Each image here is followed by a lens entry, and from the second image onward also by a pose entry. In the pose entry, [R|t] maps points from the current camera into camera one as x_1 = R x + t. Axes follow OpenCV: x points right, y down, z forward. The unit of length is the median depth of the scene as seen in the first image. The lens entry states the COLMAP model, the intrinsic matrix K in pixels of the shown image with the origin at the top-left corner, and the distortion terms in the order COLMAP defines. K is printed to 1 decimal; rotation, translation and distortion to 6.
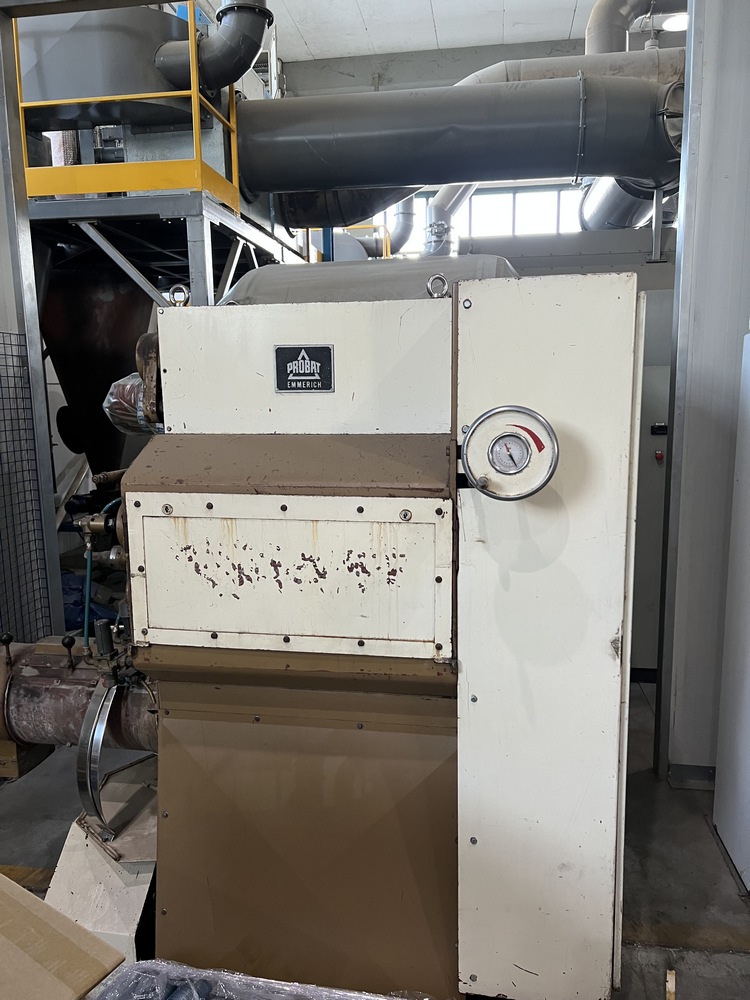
lens RADIAL K [[731.5, 0, 375.0], [0, 731.5, 500.0], [0, 0, 1]] dist [0.137975, -0.254034]
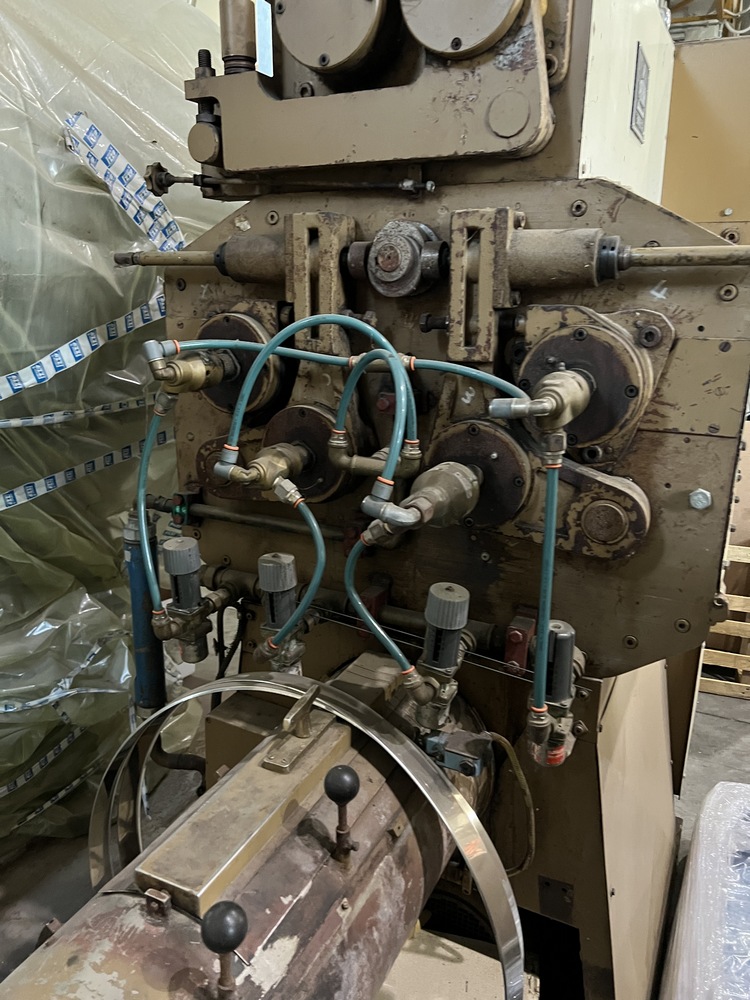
lens RADIAL K [[731.5, 0, 375.0], [0, 731.5, 500.0], [0, 0, 1]] dist [0.137975, -0.254034]
pose [[0.250390, -0.248868, 0.935612, -0.890385], [0.131514, 0.966182, 0.221803, -0.018497], [-0.959171, 0.067509, 0.274652, 1.116246]]
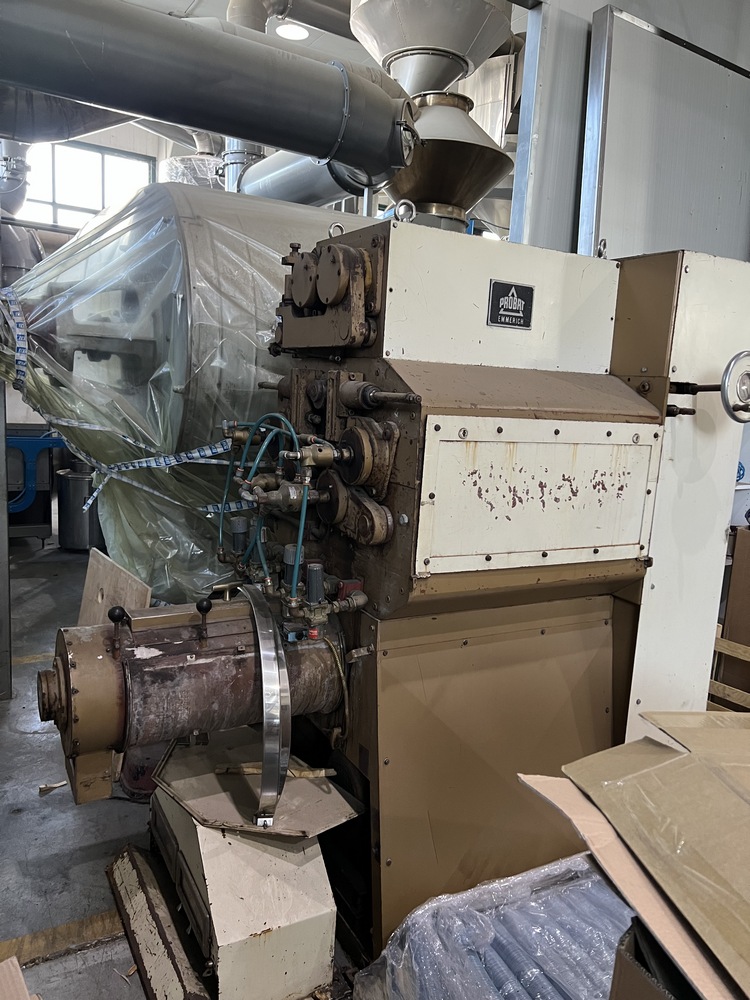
lens RADIAL K [[731.5, 0, 375.0], [0, 731.5, 500.0], [0, 0, 1]] dist [0.137975, -0.254034]
pose [[0.770334, -0.039943, 0.636388, -0.991732], [0.026779, 0.999182, 0.030300, 0.068381], [-0.637078, -0.006299, 0.770774, 0.318342]]
